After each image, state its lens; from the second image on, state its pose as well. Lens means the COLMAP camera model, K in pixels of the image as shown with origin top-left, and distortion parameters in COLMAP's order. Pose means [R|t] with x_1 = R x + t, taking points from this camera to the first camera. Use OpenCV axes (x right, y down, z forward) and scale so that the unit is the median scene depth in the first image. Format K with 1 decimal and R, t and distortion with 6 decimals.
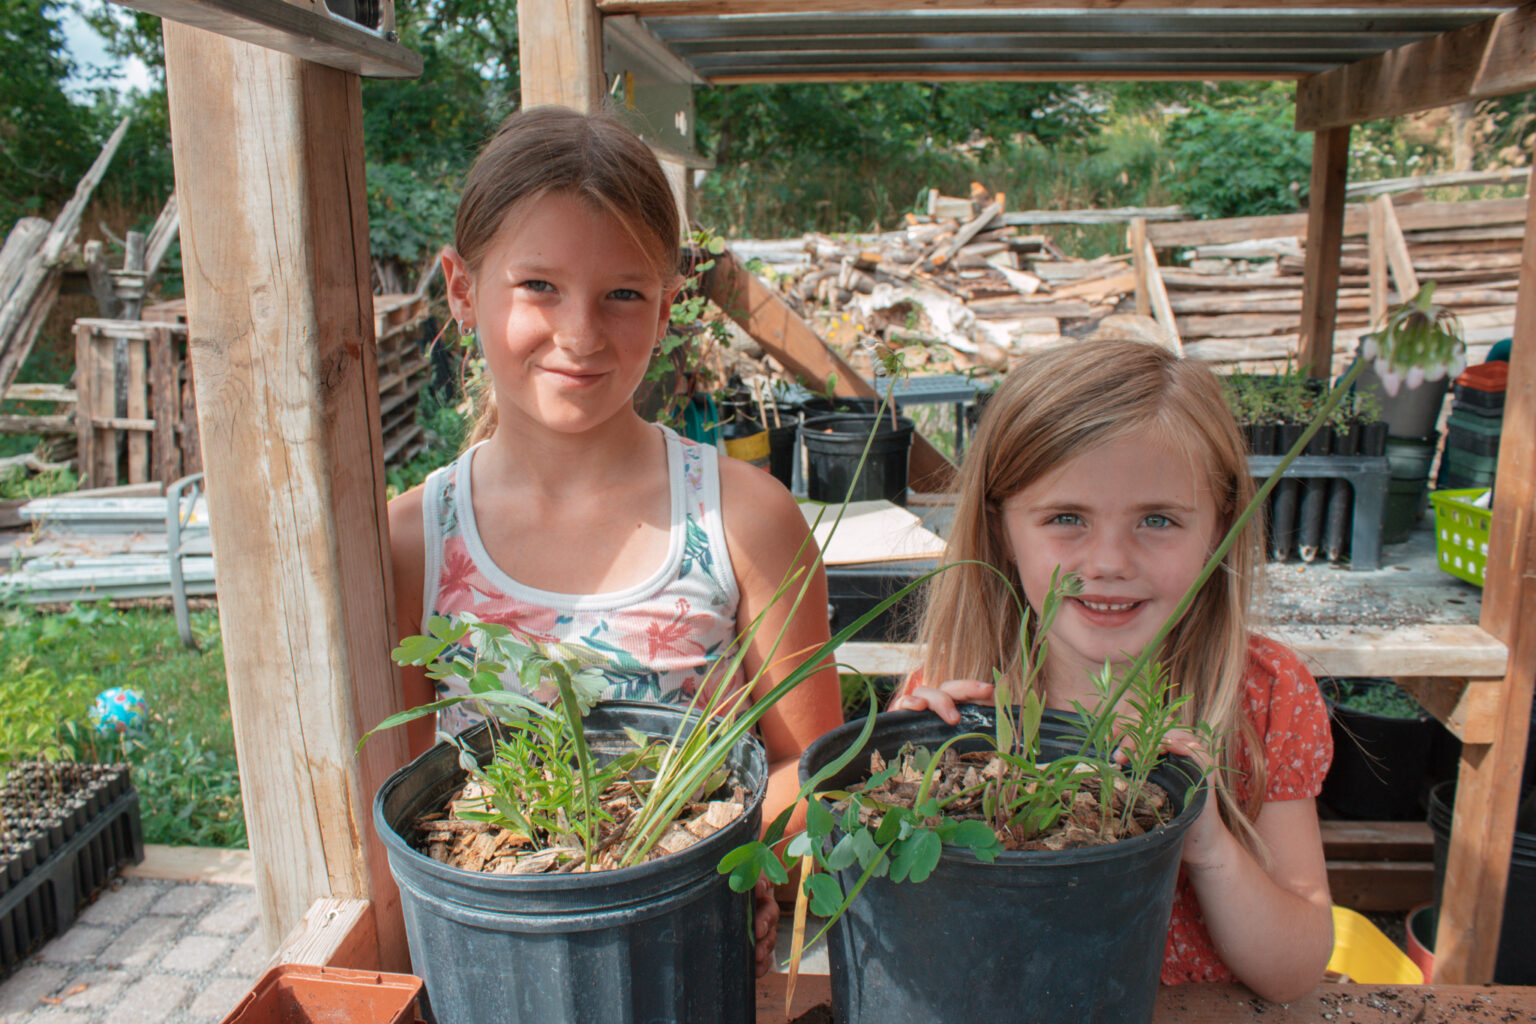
lens RADIAL K [[1233.2, 0, 768.0], [0, 1233.2, 512.0], [0, 0, 1]] dist [-0.147486, 0.132087]
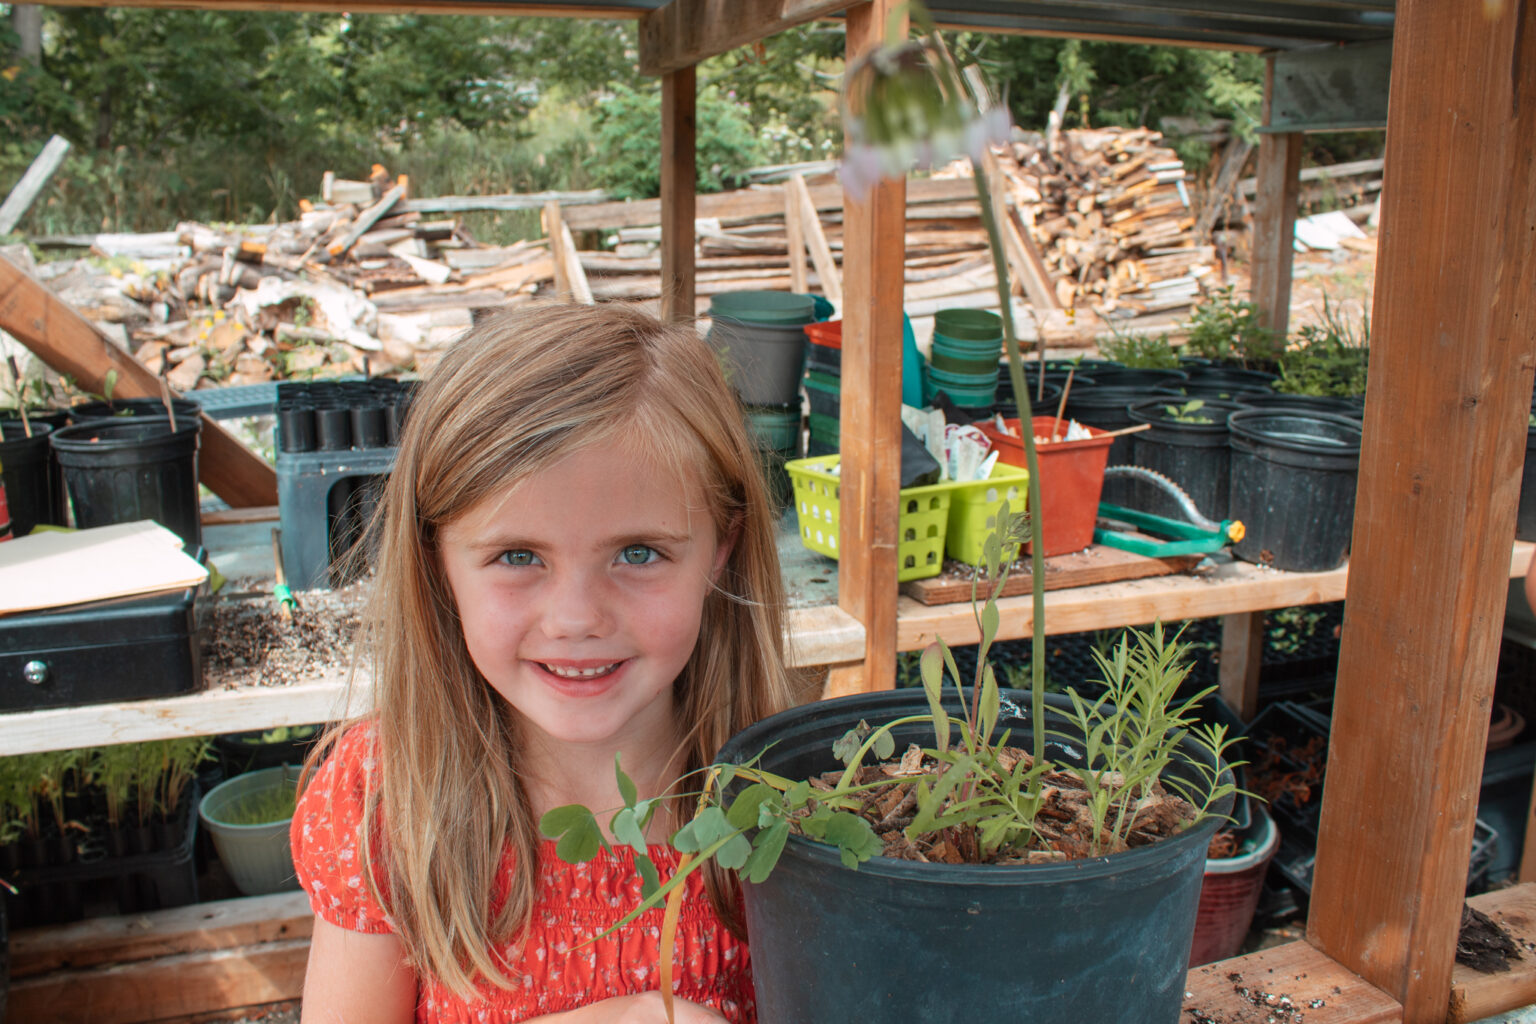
lens RADIAL K [[1233.2, 0, 768.0], [0, 1233.2, 512.0], [0, 0, 1]] dist [-0.147486, 0.132087]
pose [[0.924787, -0.077491, 0.372510, 0.088472], [0.081301, 0.996674, 0.005496, 0.006705], [-0.371697, 0.025203, 0.928012, 0.065616]]
